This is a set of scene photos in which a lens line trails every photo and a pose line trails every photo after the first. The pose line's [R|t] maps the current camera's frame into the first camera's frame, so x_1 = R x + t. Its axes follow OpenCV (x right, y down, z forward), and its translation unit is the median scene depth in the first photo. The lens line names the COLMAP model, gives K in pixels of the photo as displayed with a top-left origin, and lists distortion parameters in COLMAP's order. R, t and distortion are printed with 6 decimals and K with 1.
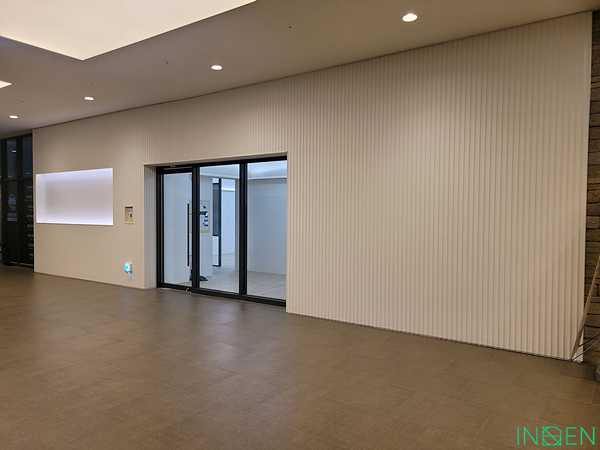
lens RADIAL K [[444.7, 0, 300.0], [0, 444.7, 225.0], [0, 0, 1]] dist [0.078125, -0.133287]
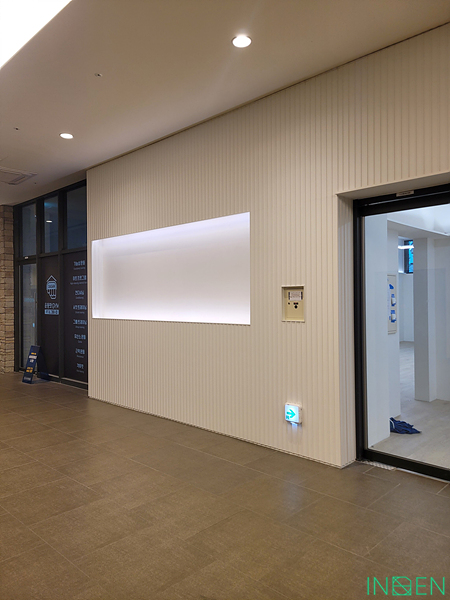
lens RADIAL K [[432.8, 0, 225.0], [0, 432.8, 300.0], [0, 0, 1]] dist [0.076803, -0.278324]
pose [[0.987646, -0.013260, -0.156137, -0.308355], [0.009242, 0.999608, -0.026436, -0.012279], [0.156426, 0.024666, 0.987382, 0.428114]]
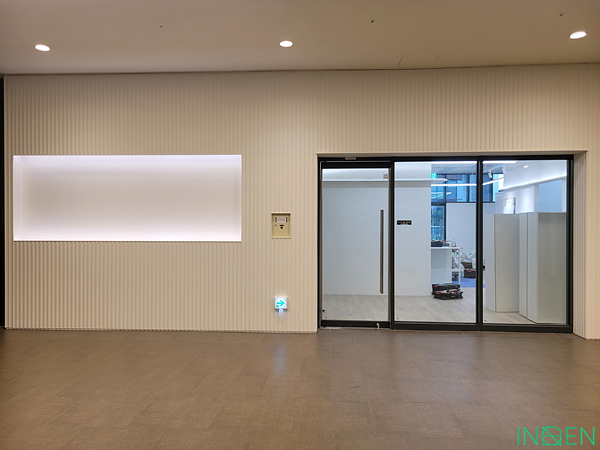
lens RADIAL K [[443.2, 0, 300.0], [0, 443.2, 225.0], [0, 0, 1]] dist [0.021650, -0.008440]
pose [[0.859012, -0.006452, 0.511914, -0.566516], [0.015638, 0.999785, -0.013641, -0.011319], [-0.511716, 0.019723, 0.858928, 0.331103]]
